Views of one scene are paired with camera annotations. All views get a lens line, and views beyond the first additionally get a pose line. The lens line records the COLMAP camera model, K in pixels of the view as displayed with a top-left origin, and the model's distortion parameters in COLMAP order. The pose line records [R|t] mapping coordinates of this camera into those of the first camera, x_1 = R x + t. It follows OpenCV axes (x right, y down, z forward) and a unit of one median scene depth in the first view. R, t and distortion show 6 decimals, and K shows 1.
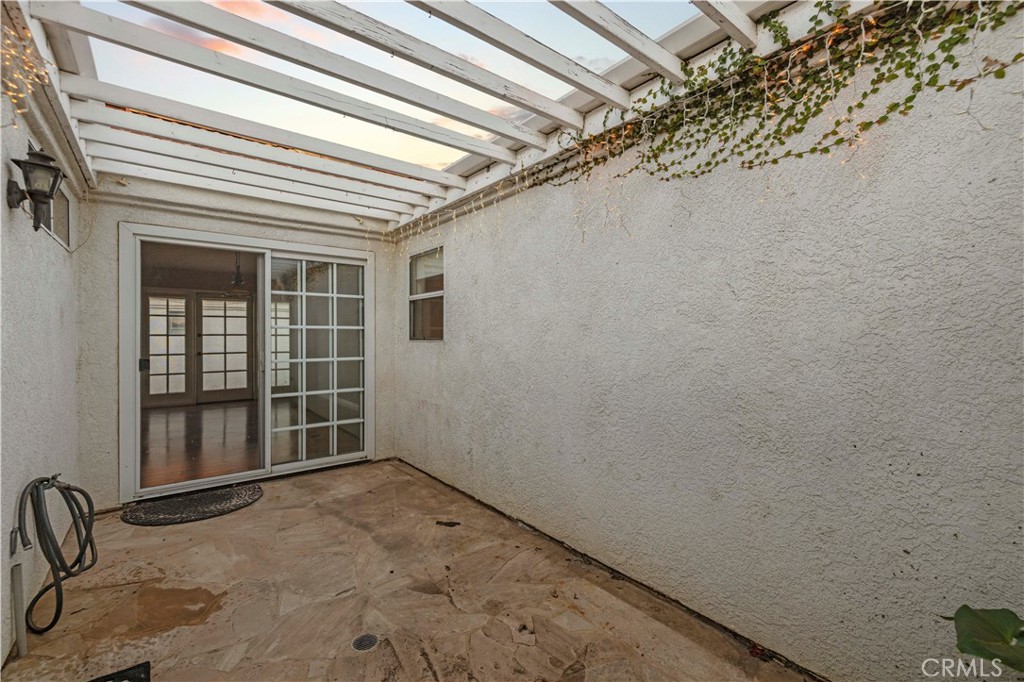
lens RADIAL K [[437.8, 0, 513.5], [0, 437.8, 337.3], [0, 0, 1]] dist [-0.000033, 0.000691]
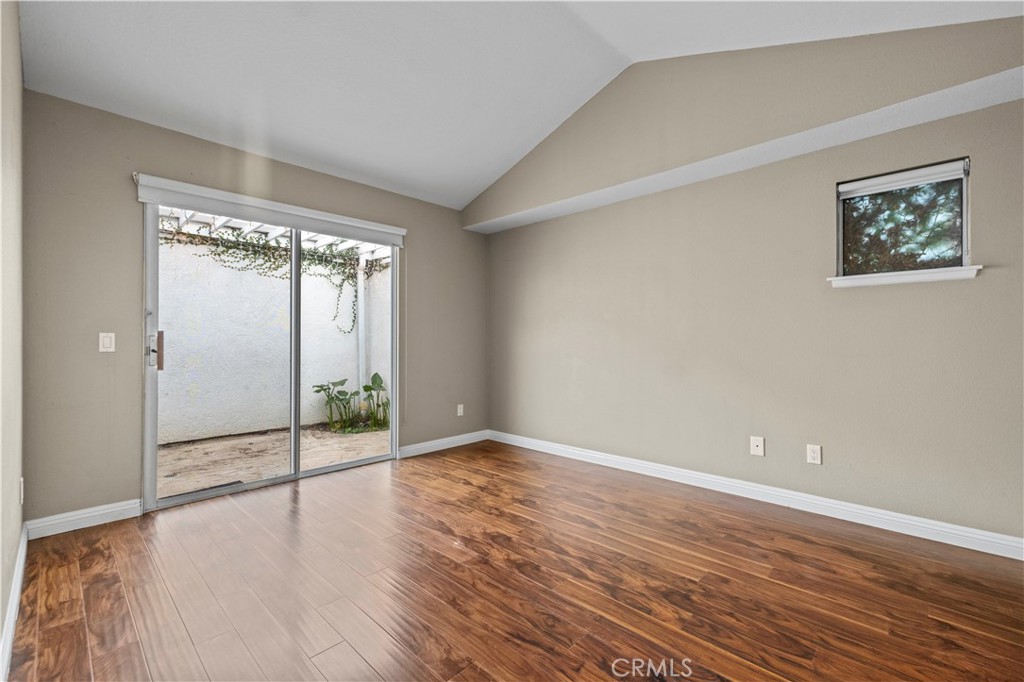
lens RADIAL K [[437.8, 0, 513.4], [0, 437.8, 345.4], [0, 0, 1]] dist [-0.000033, 0.000691]
pose [[-0.128263, 0.003127, 0.991735, -2.469632], [0.006448, 0.999977, -0.002319, 0.109574], [-0.991719, 0.006098, -0.128280, -0.317045]]
